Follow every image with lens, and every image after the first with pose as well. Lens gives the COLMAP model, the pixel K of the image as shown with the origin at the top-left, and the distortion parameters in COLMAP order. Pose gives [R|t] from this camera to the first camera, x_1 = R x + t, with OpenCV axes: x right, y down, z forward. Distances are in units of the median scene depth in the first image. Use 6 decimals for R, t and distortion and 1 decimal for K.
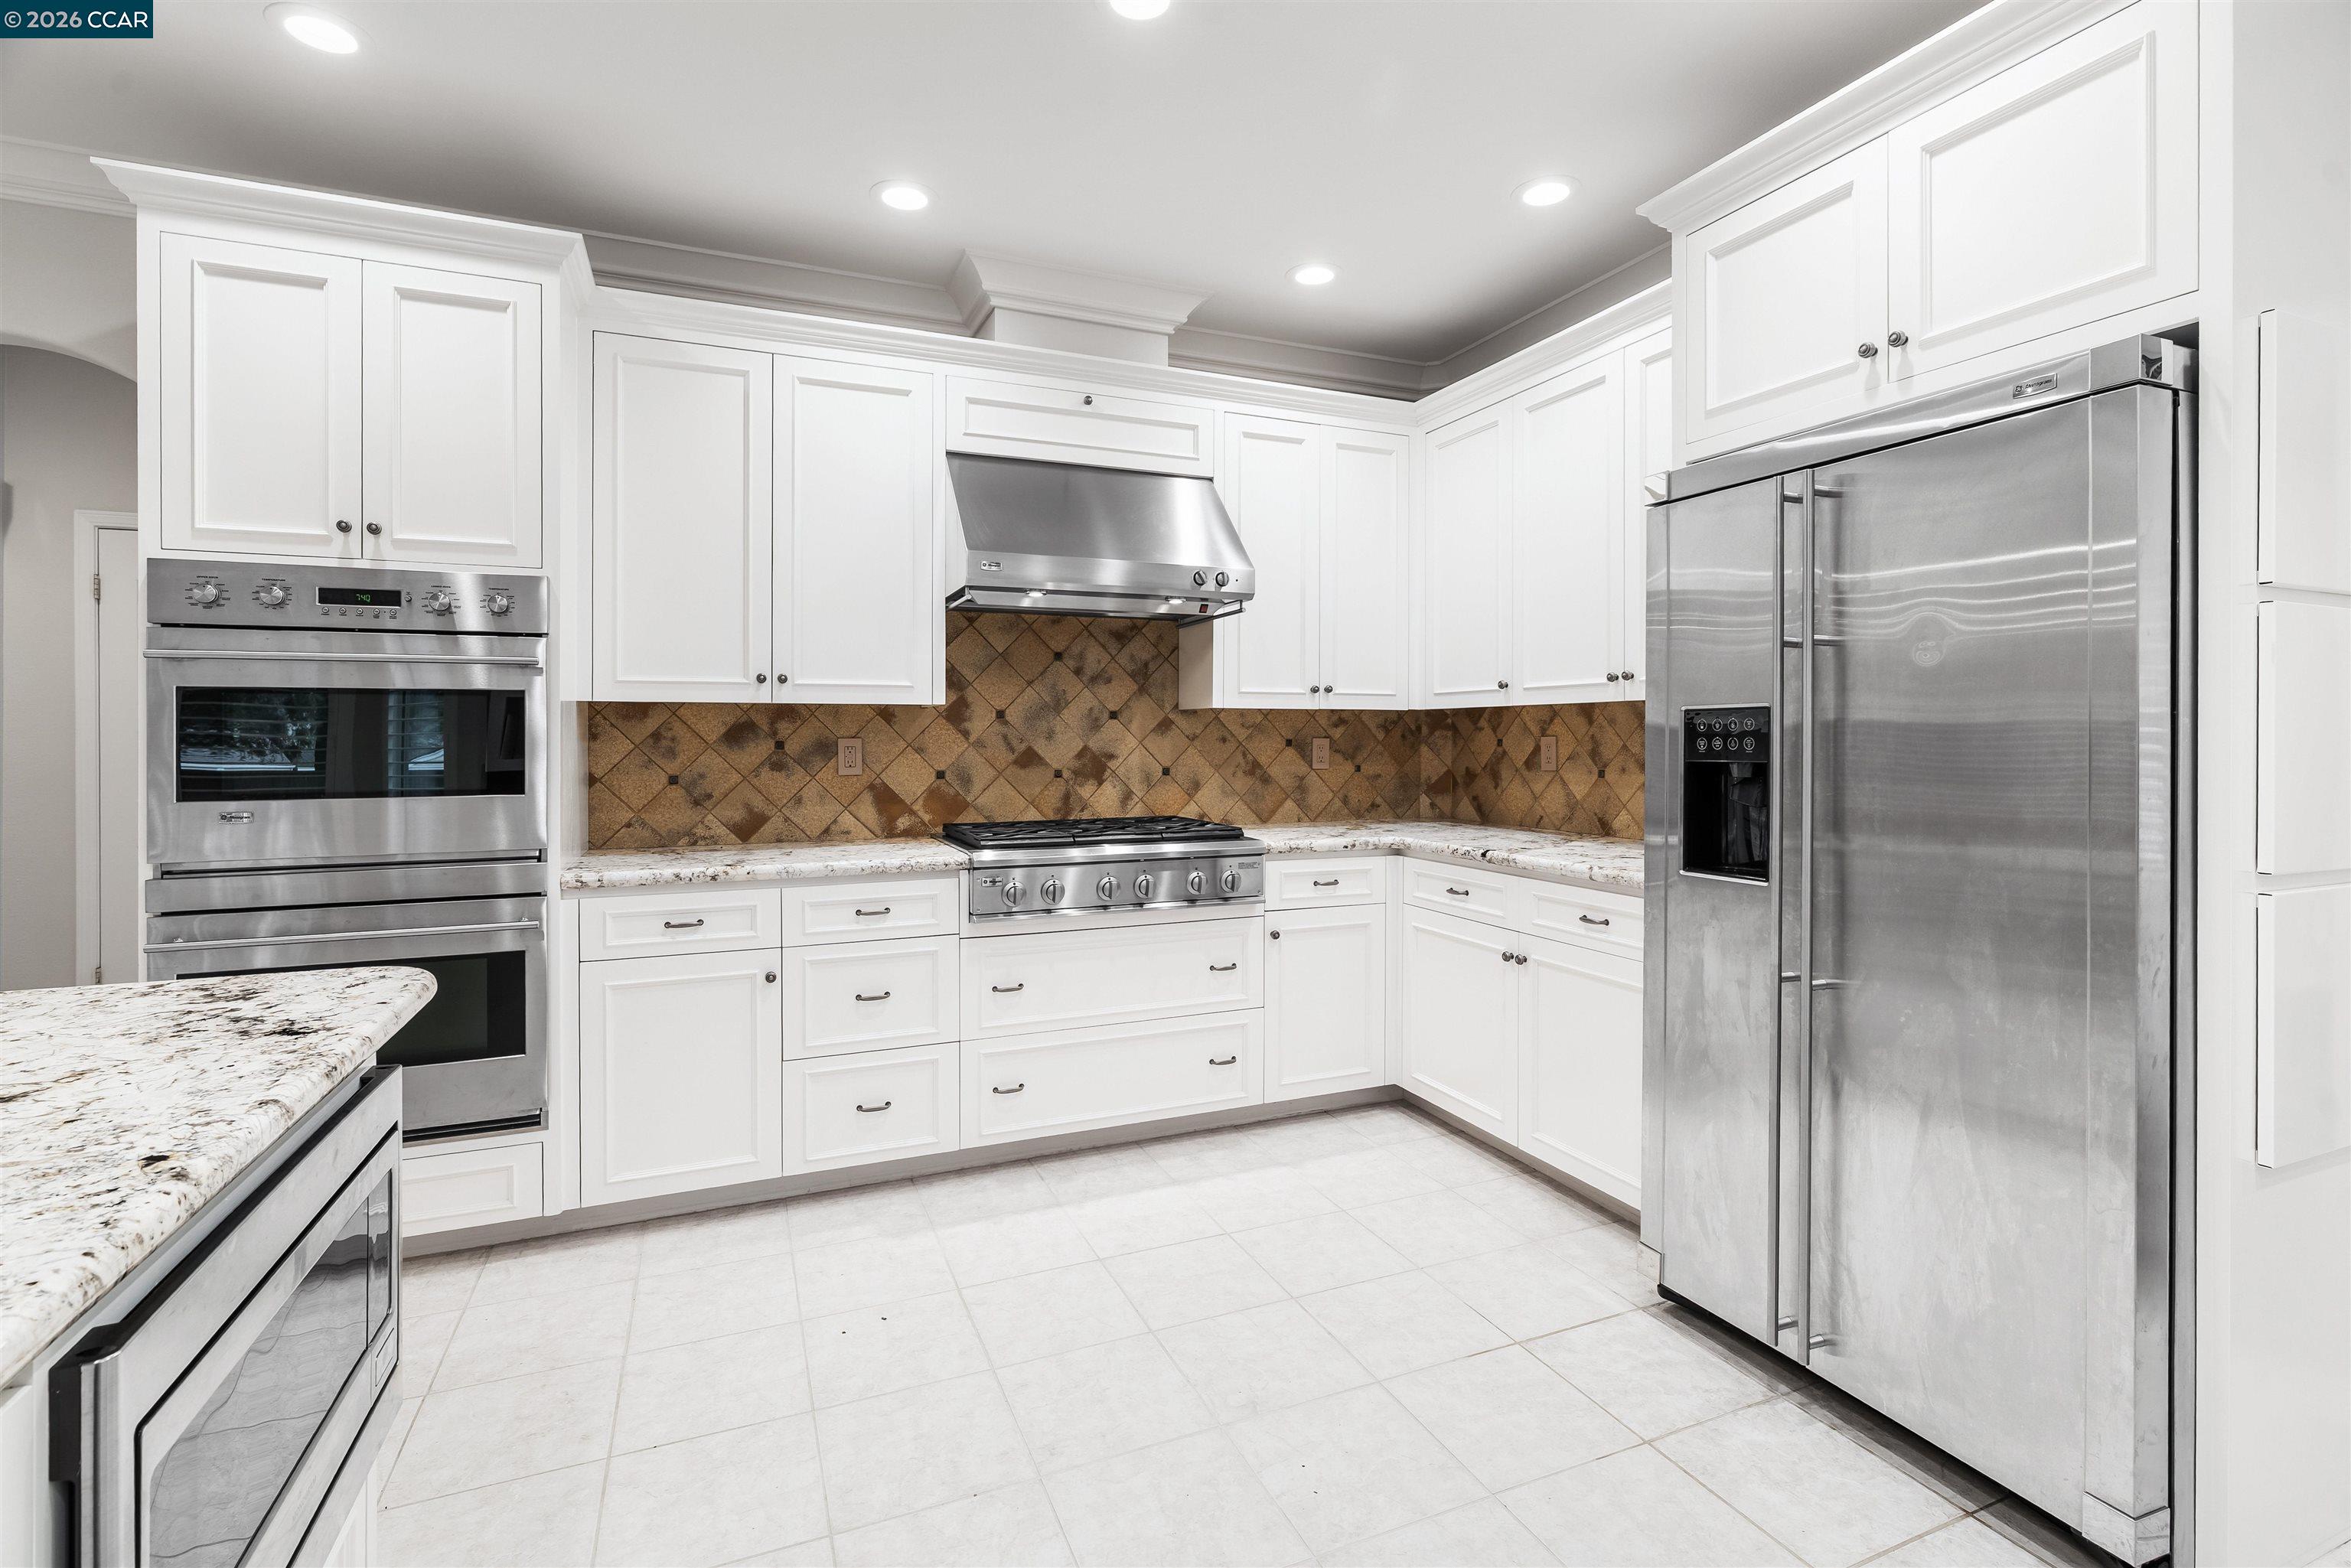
lens RADIAL K [[1106.0, 0, 1248.5], [0, 1106.0, 742.9], [0, 0, 1]] dist [-0.007440, -0.000091]
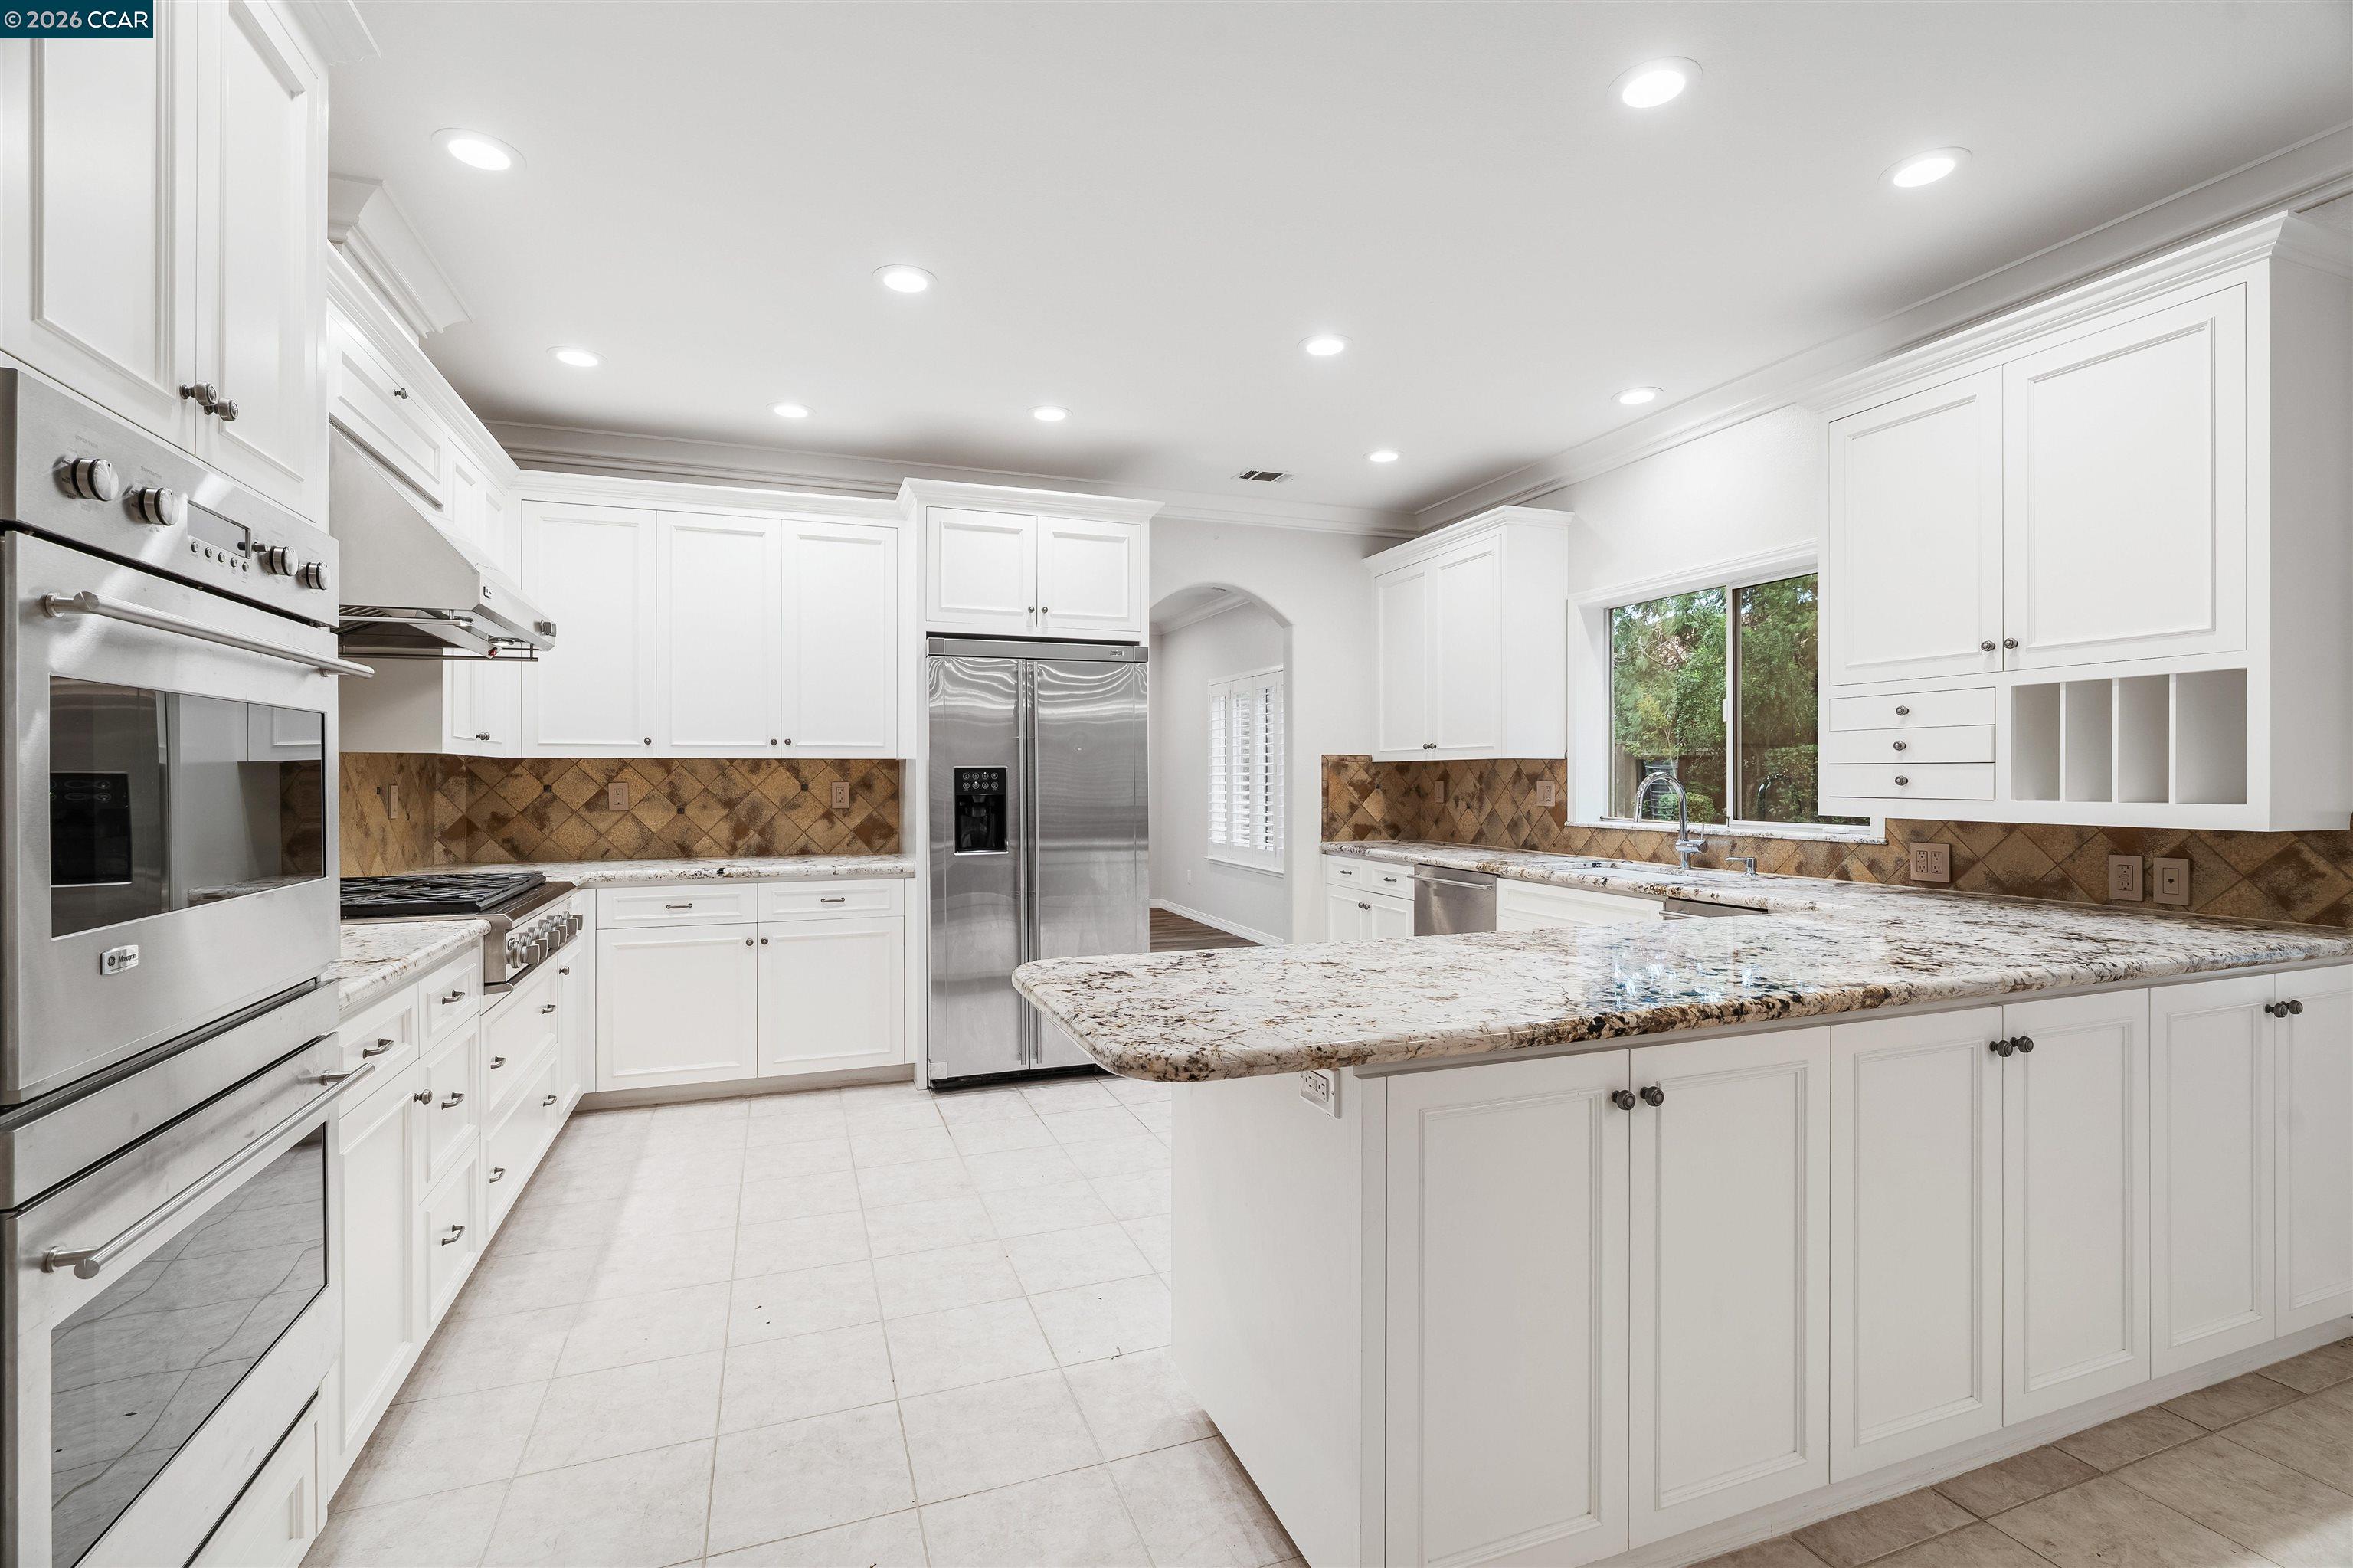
lens RADIAL K [[1053.6, 0, 1173.8], [0, 1053.6, 803.0], [0, 0, 1]] dist [-0.002468, 0.000293]
pose [[0.052750, -0.021269, 0.998381, -0.903869], [0.008616, 0.999746, 0.020843, -0.002426], [-0.998571, 0.007502, 0.052920, 0.347751]]
